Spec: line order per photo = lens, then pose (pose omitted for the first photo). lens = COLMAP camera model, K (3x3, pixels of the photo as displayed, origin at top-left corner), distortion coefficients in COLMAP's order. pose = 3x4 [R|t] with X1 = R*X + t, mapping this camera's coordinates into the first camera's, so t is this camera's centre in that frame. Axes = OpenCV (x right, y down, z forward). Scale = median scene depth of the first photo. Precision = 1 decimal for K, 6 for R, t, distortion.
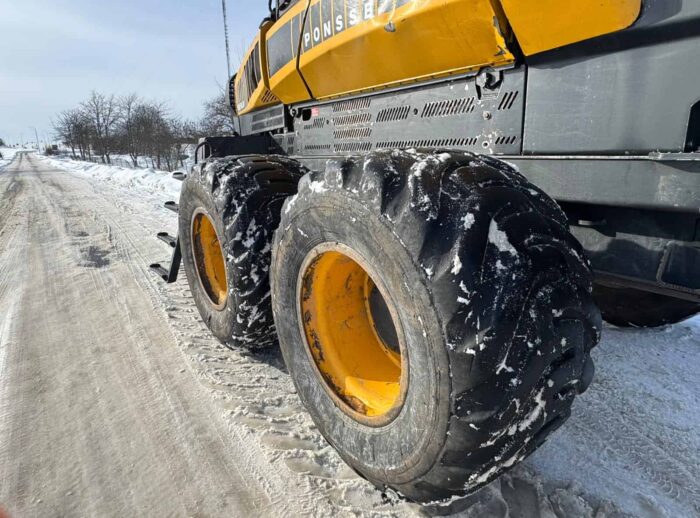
lens RADIAL K [[413.4, 0, 350.0], [0, 413.4, 259.0], [0, 0, 1]] dist [-0.005111, 0.000306]
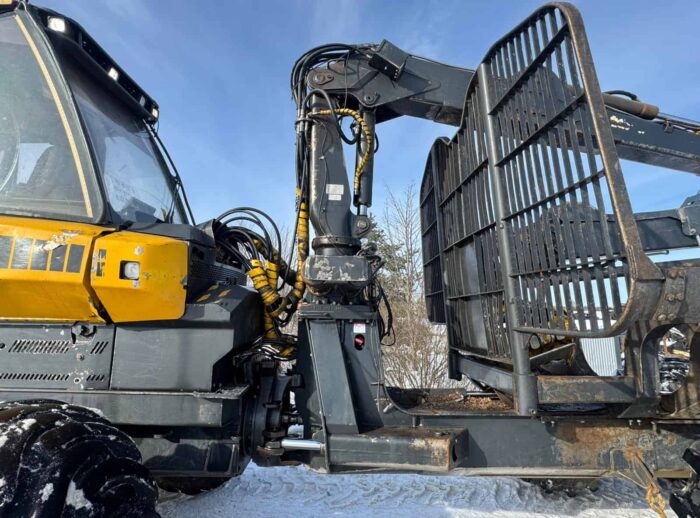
lens RADIAL K [[343.5, 0, 350.0], [0, 343.5, 259.0], [0, 0, 1]] dist [-0.002850, -0.000184]
pose [[0.583886, 0.157539, 0.796404, -0.079155], [0.172792, 0.934398, -0.311519, -0.195490], [-0.793234, 0.319504, 0.518360, -0.343860]]
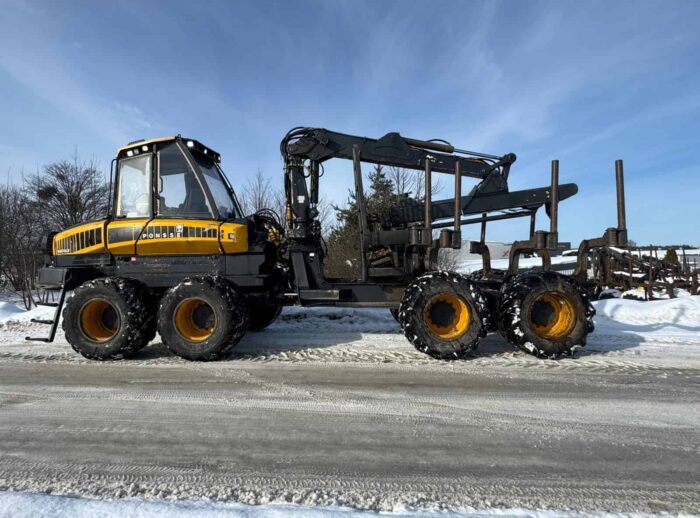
lens RADIAL K [[413.4, 0, 350.0], [0, 413.4, 259.0], [0, 0, 1]] dist [-0.005111, 0.000306]
pose [[0.661706, 0.024061, 0.749377, -2.020391], [0.185934, 0.962998, -0.195101, 0.667570], [-0.726343, 0.268434, 0.632747, -2.751910]]
